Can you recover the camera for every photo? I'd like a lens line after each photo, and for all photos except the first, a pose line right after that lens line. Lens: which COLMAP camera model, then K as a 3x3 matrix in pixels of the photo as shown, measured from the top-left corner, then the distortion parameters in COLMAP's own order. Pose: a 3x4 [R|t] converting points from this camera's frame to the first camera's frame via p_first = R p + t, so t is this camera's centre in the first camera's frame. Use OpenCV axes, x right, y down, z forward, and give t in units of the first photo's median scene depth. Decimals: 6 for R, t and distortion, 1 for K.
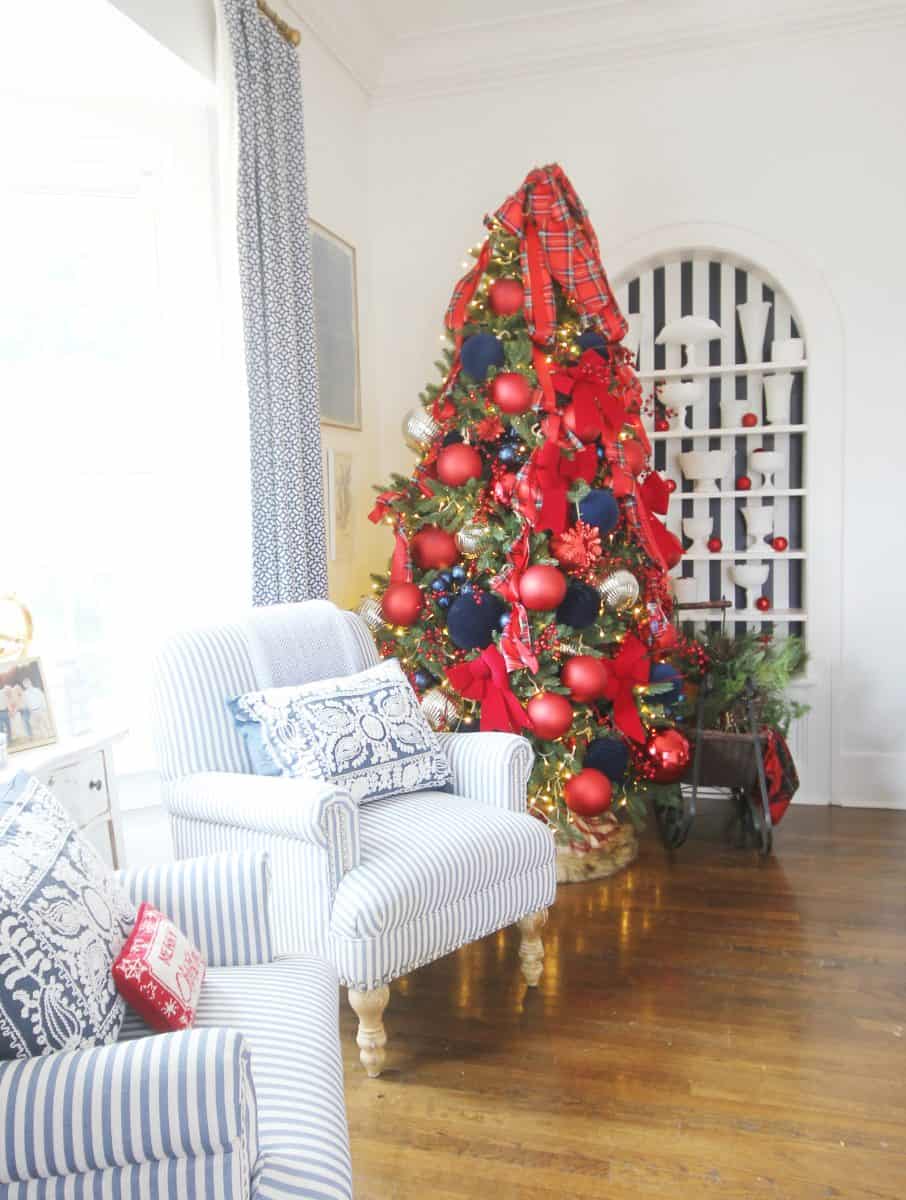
lens RADIAL K [[1126.3, 0, 379.7], [0, 1126.3, 596.6], [0, 0, 1]] dist [0.016479, 0.008340]
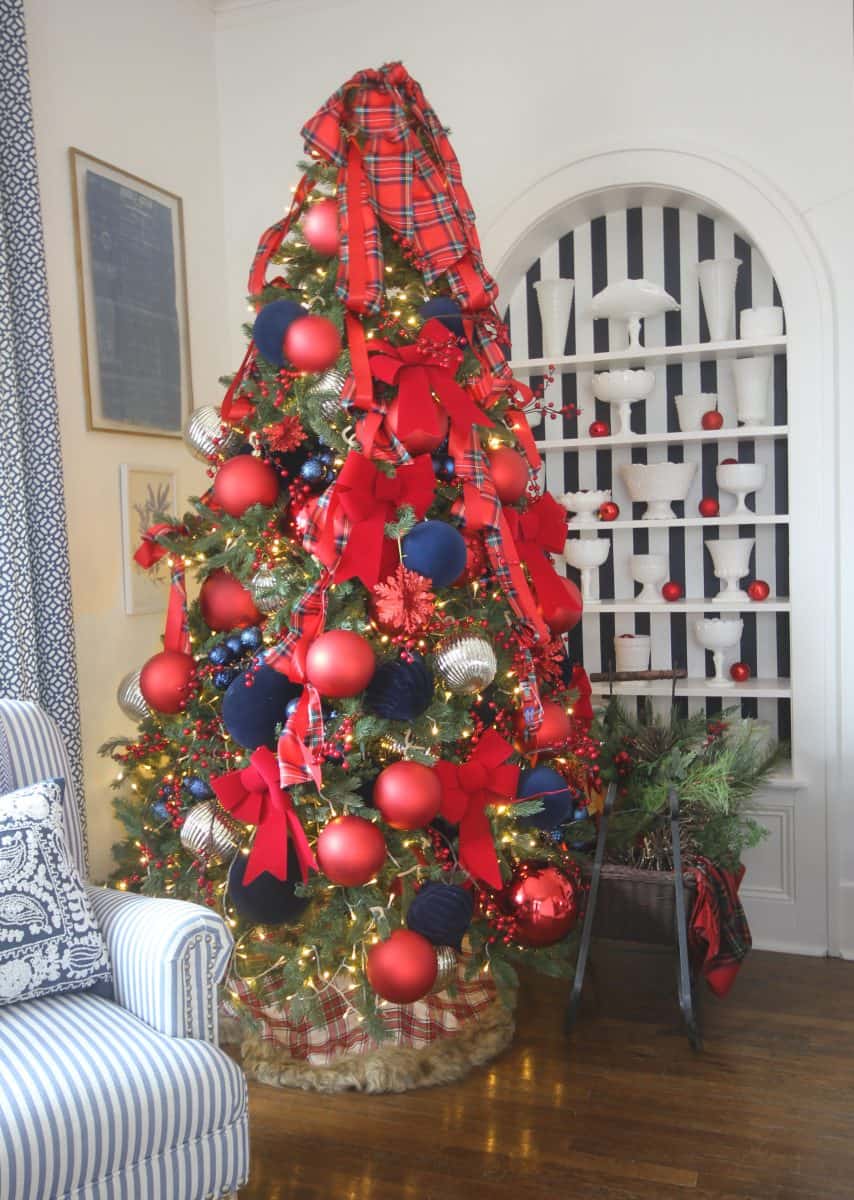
lens RADIAL K [[1183.7, 0, 427.0], [0, 1183.7, 600.0], [0, 0, 1]] dist [0.013949, 0.010477]
pose [[0.997058, 0.000074, -0.076650, 0.239435], [-0.001358, 0.999859, -0.016709, -0.032879], [0.076638, 0.016764, 0.996918, 0.269110]]
